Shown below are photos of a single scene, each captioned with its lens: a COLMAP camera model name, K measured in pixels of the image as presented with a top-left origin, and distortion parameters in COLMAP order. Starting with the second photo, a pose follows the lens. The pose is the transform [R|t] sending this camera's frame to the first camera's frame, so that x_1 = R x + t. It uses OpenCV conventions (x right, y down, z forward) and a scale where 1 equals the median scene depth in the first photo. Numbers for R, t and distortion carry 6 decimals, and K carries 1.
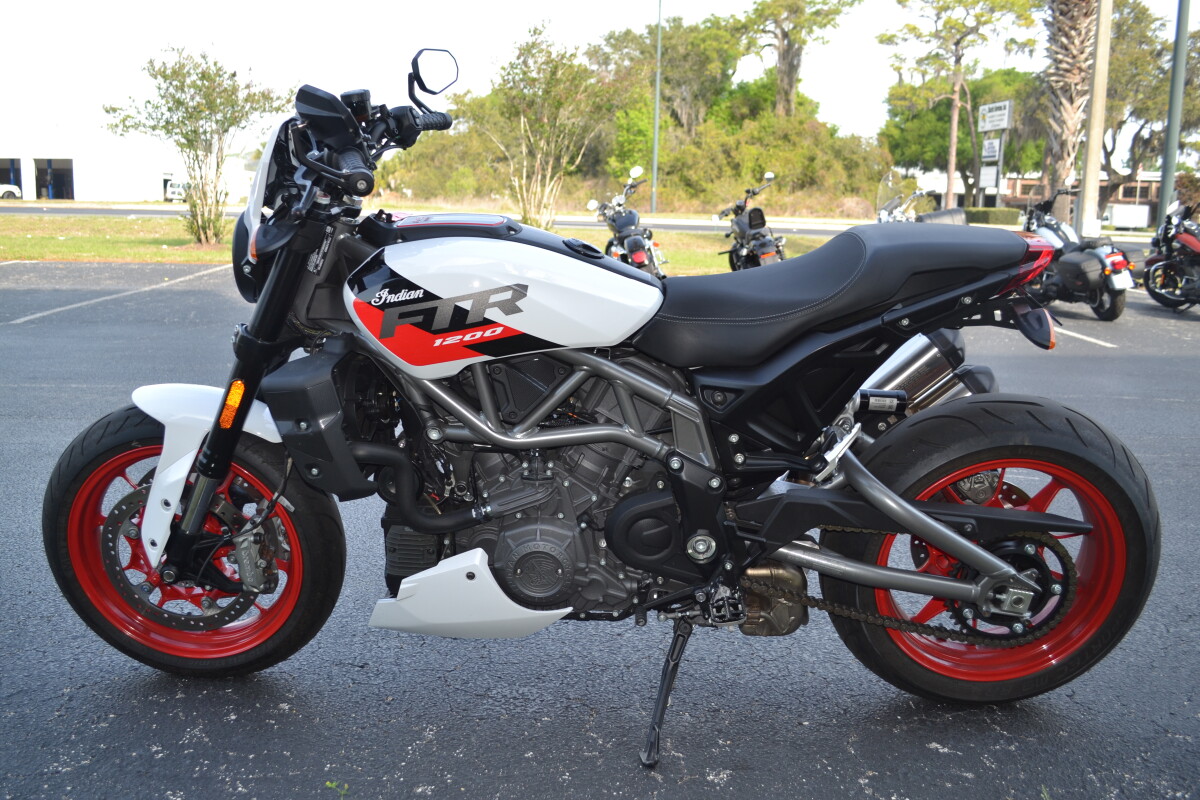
lens RADIAL K [[1097.8, 0, 593.6], [0, 1097.8, 407.8], [0, 0, 1]] dist [-0.071910, 0.000000]
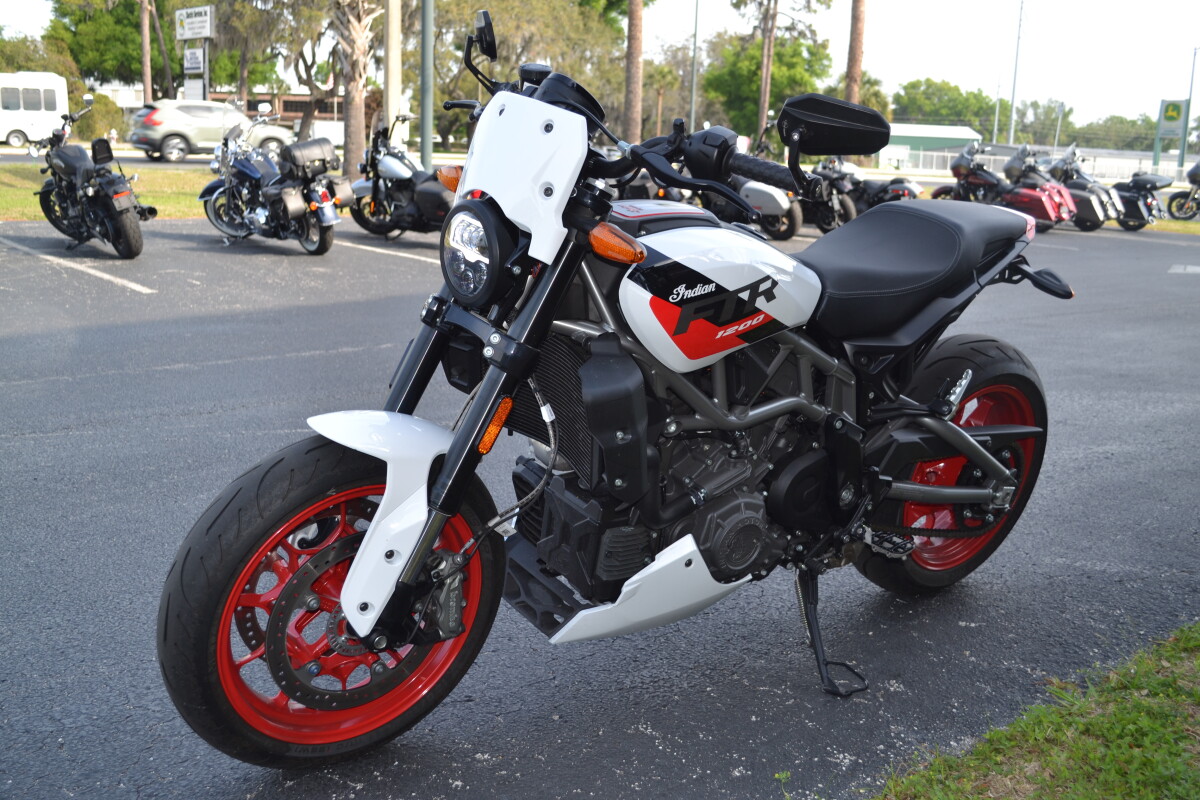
lens RADIAL K [[1232.3, 0, 595.8], [0, 1232.3, 397.2], [0, 0, 1]] dist [-0.058683, 0.000000]
pose [[0.782967, -0.120094, 0.610360, -0.775333], [0.096856, 0.992757, 0.071087, -0.078298], [-0.614476, 0.003458, 0.788928, 0.146517]]
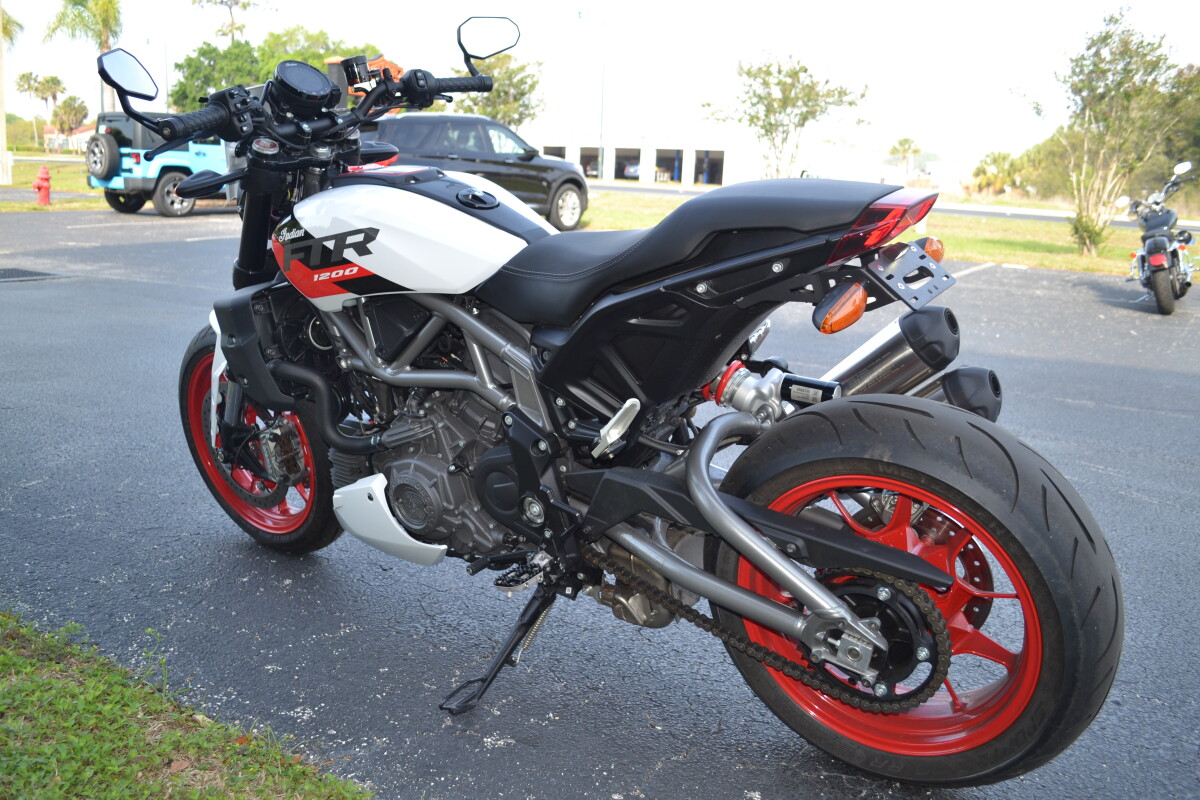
lens RADIAL K [[1026.6, 0, 601.2], [0, 1026.6, 395.2], [0, 0, 1]] dist [-0.080384, 0.019434]
pose [[0.834717, 0.127173, -0.535793, 0.559331], [-0.123690, 0.991405, 0.042617, -0.017584], [0.536607, 0.030699, 0.843273, 0.237450]]
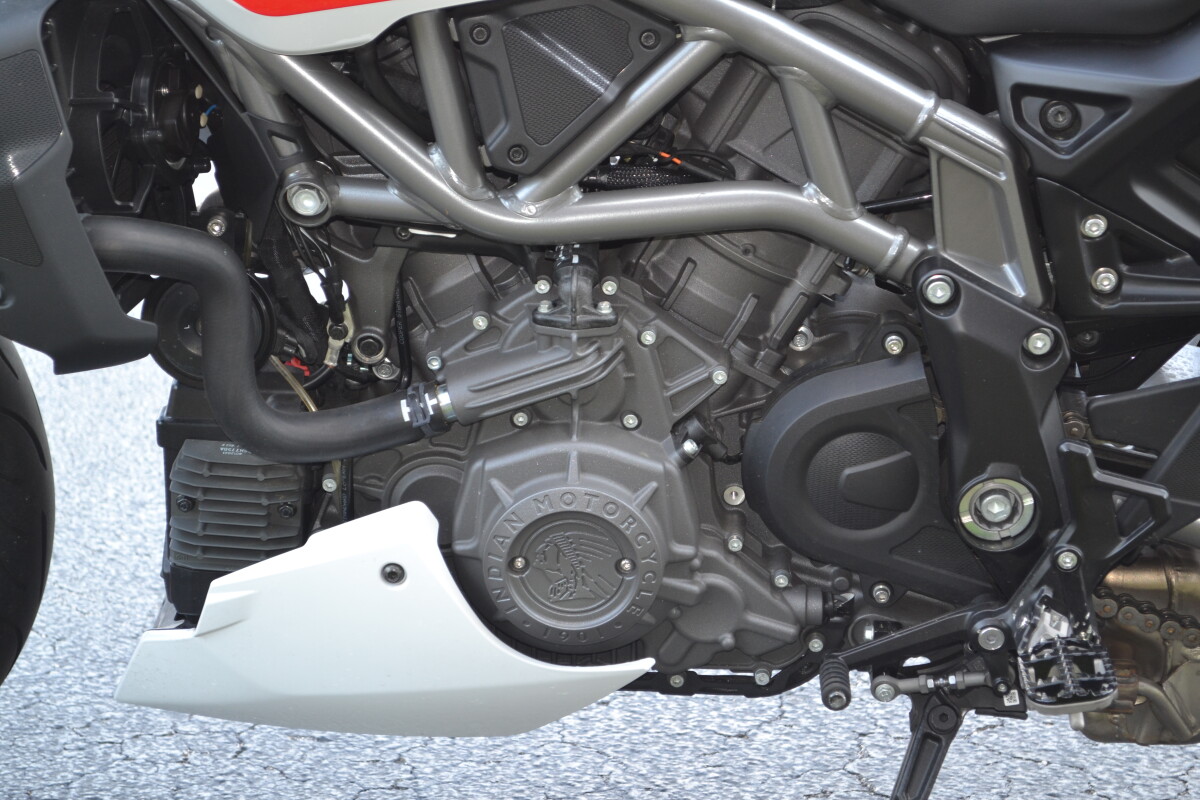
lens RADIAL K [[2772.0, 0, 602.2], [0, 2772.0, 408.4], [0, 0, 1]] dist [0.041572, 0.000000]
pose [[0.999788, 0.018324, 0.009401, -0.044861], [-0.019034, 0.996448, 0.082031, 0.013229], [-0.007865, -0.082193, 0.996585, 0.030729]]
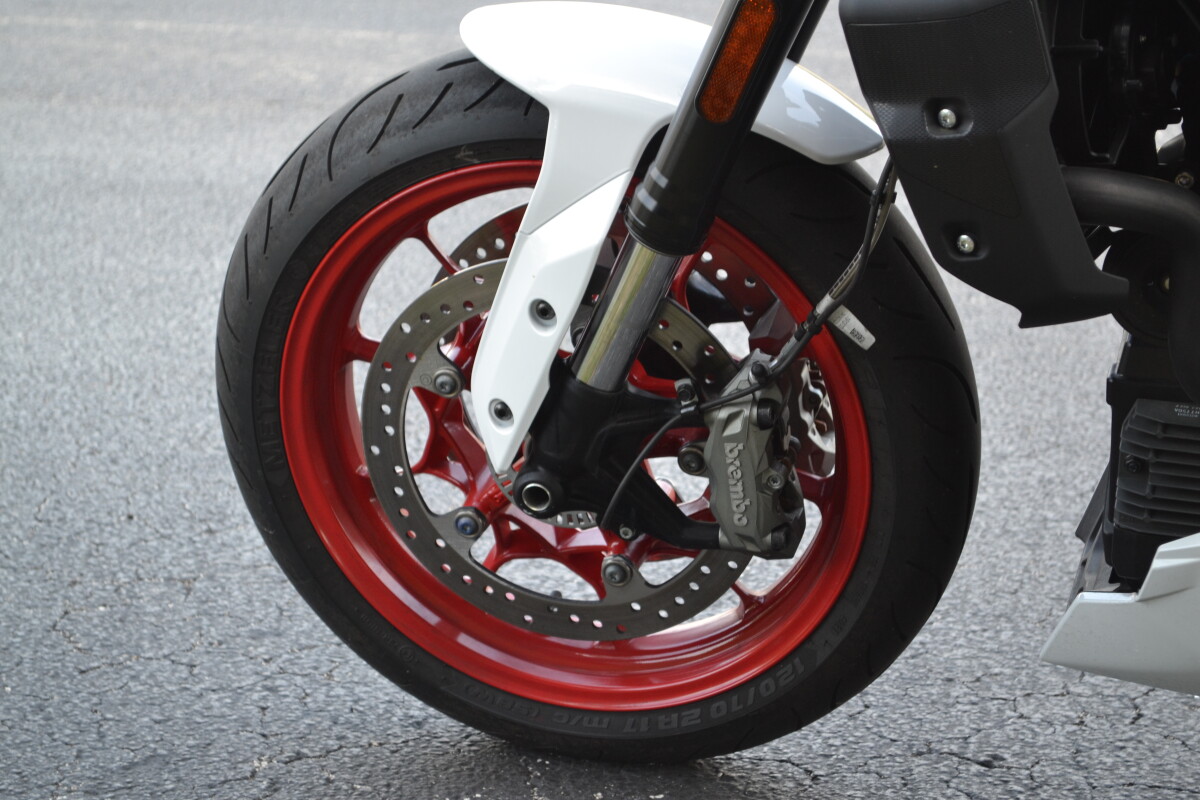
lens RADIAL K [[2772.0, 0, 592.3], [0, 2772.0, 400.7], [0, 0, 1]] dist [0.041572, 0.000000]
pose [[0.965766, 0.058399, -0.252756, -0.116095], [-0.032548, 0.993910, 0.105277, 0.013798], [0.257365, -0.093446, 0.961785, 0.042395]]
